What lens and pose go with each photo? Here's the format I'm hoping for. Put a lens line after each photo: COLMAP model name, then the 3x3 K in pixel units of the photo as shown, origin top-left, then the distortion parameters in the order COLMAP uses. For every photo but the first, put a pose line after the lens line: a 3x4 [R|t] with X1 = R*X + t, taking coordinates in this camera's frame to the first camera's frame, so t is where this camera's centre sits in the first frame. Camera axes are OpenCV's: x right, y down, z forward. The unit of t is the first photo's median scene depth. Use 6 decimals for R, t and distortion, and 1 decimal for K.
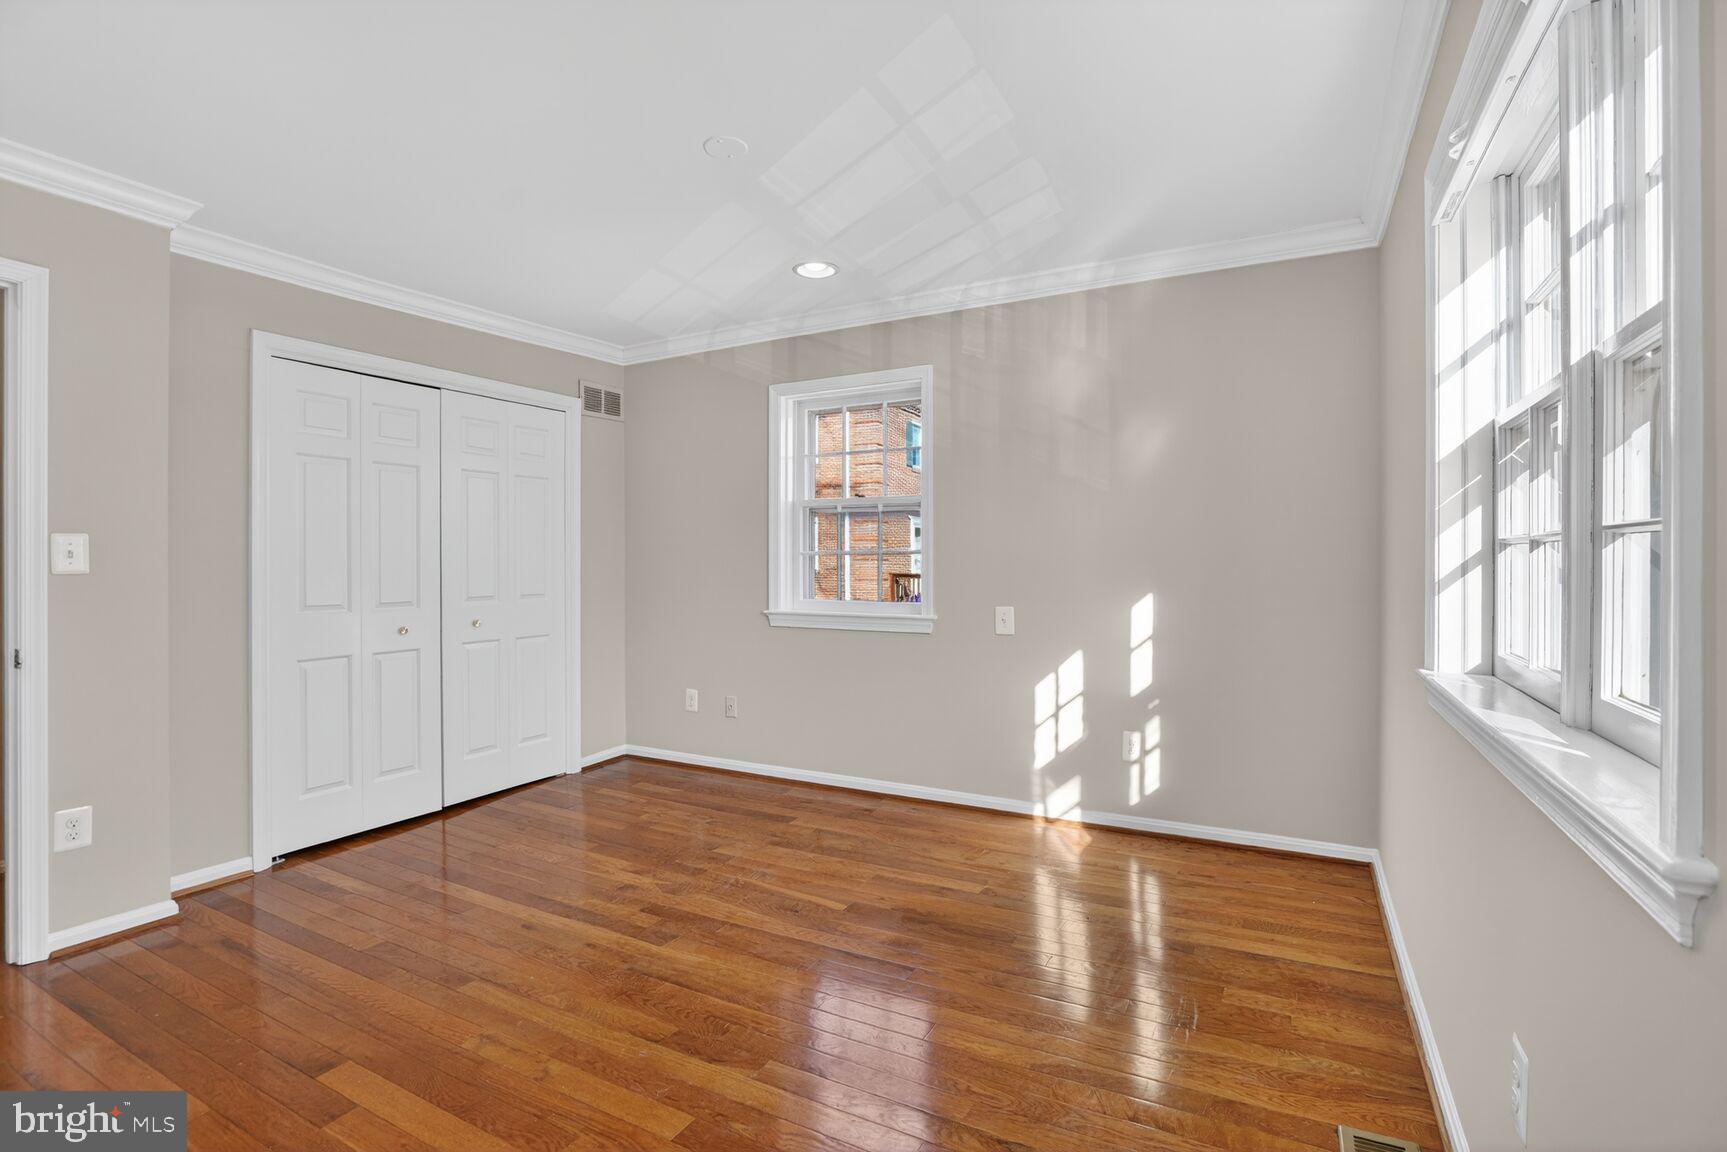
lens RADIAL K [[804.9, 0, 865.4], [0, 804.9, 566.0], [0, 0, 1]] dist [-0.042459, 0.014766]
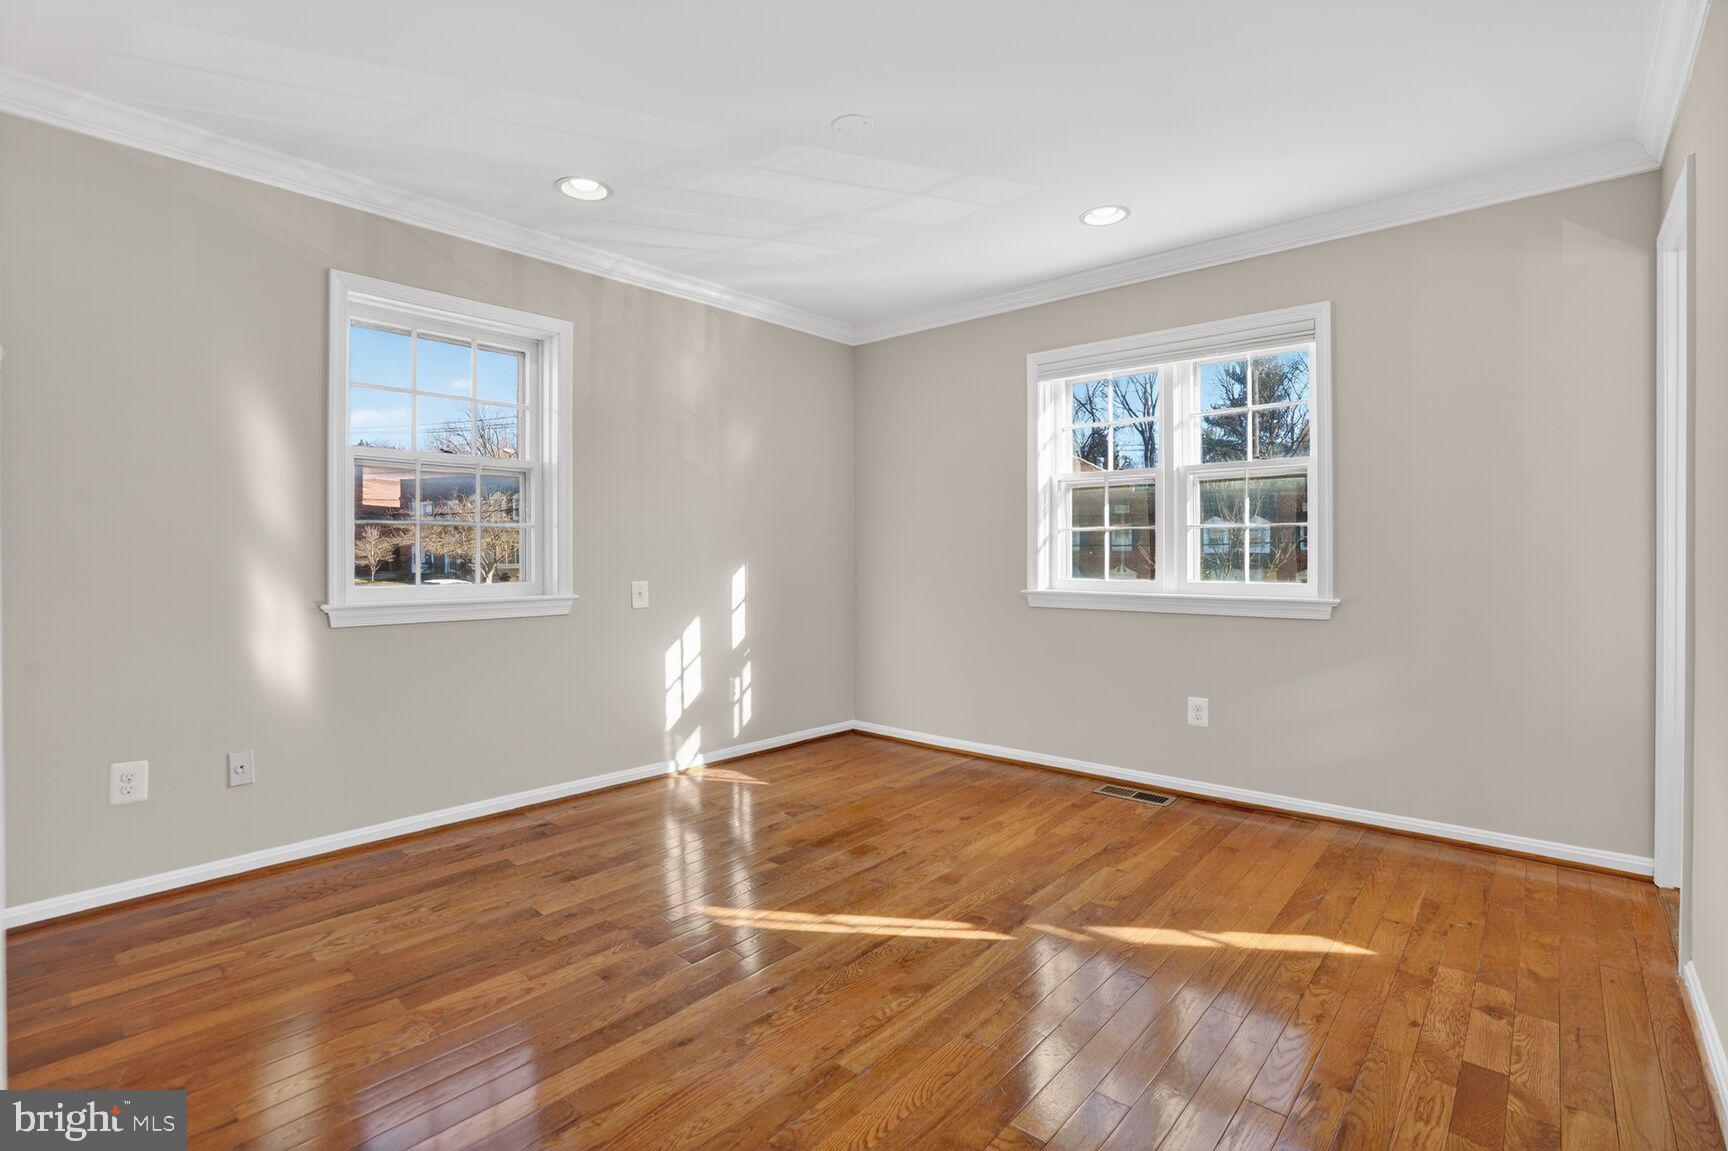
lens RADIAL K [[805.4, 0, 841.9], [0, 805.4, 563.3], [0, 0, 1]] dist [-0.042459, 0.014766]
pose [[0.239182, -0.005368, 0.970960, -0.817057], [0.005904, 0.999974, 0.004074, 0.026394], [-0.970957, 0.004758, 0.239207, 0.534861]]
